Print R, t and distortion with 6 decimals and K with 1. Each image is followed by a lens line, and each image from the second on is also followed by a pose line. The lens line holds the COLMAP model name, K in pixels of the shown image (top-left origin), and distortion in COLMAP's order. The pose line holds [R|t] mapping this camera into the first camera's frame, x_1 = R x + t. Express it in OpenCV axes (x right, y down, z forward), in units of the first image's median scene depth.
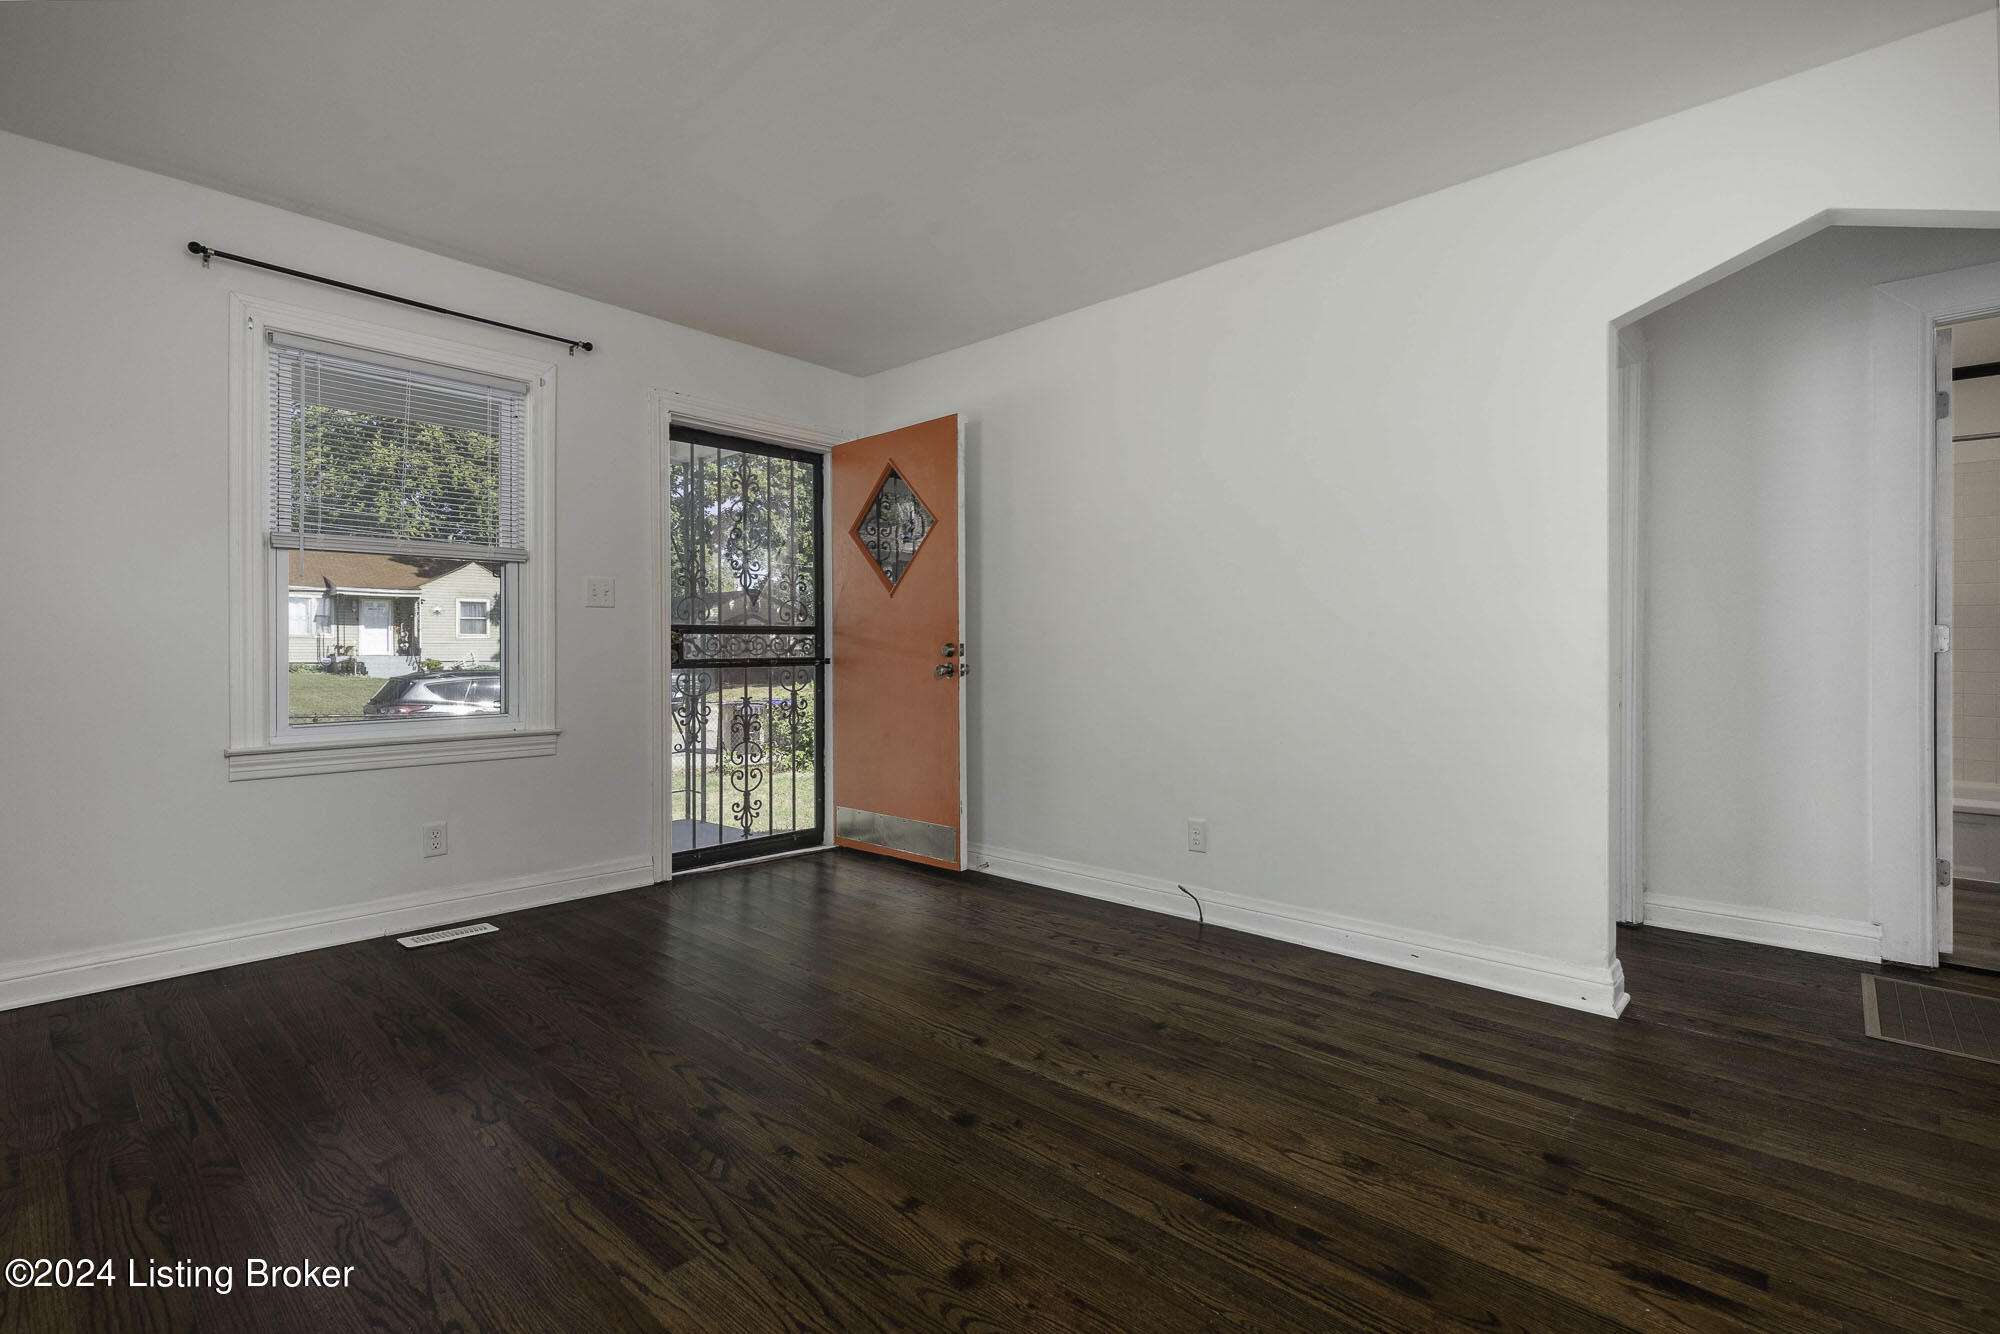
lens RADIAL K [[864.2, 0, 987.9], [0, 864.2, 649.1], [0, 0, 1]] dist [0.011904, -0.000002]
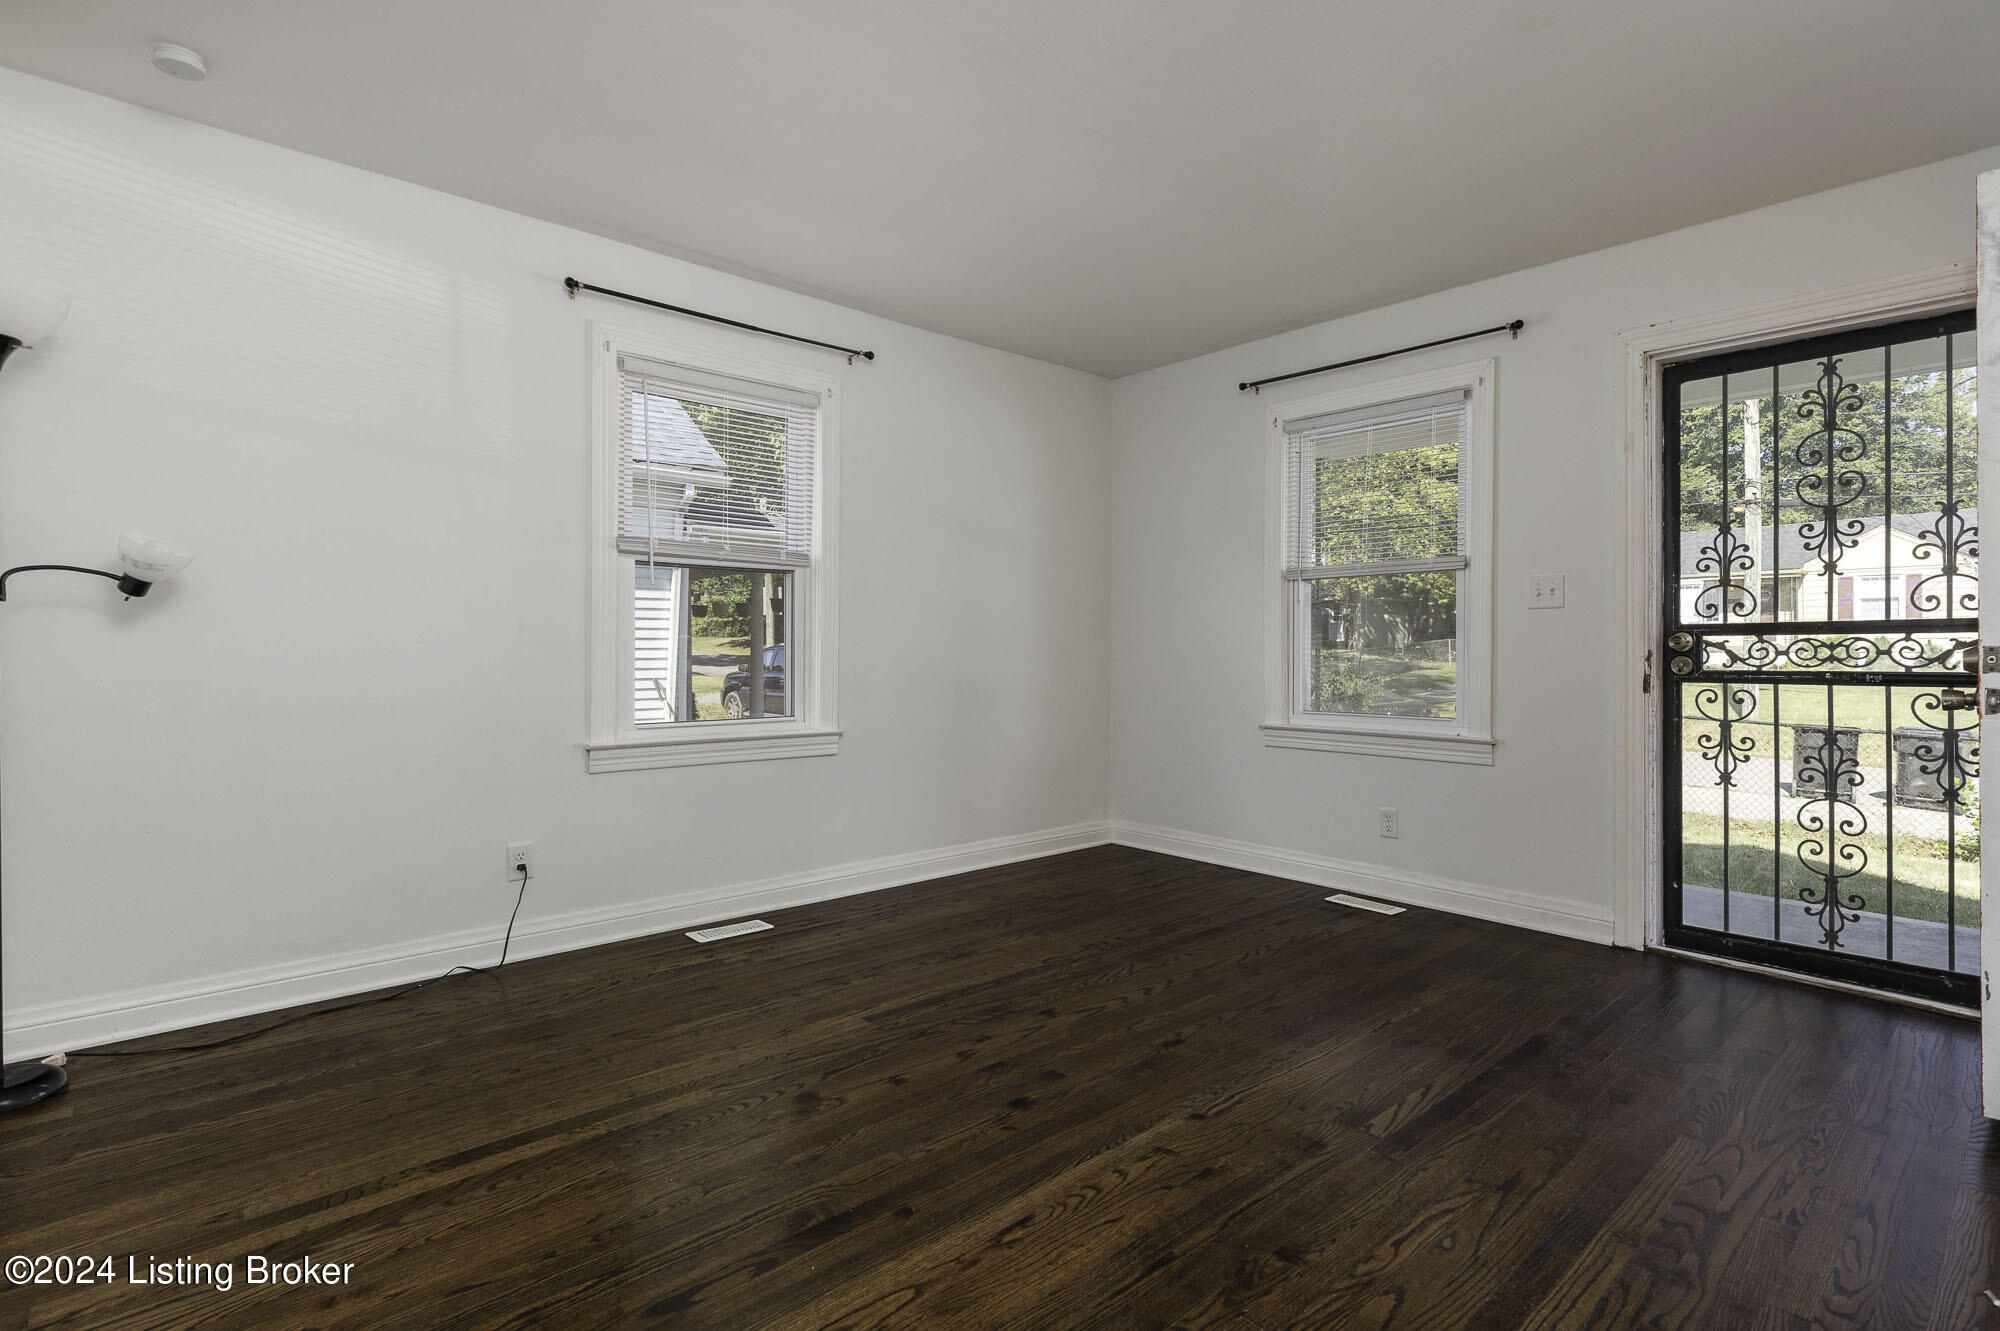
lens RADIAL K [[900.0, 0, 1000.0], [0, 900.0, 665.5], [0, 0, 1]] dist [0.004727, 0.000485]
pose [[-0.017771, 0.014782, -0.999733, 0.905665], [-0.005255, 0.999876, 0.014878, -0.001559], [0.999828, 0.005518, -0.017691, 0.853411]]
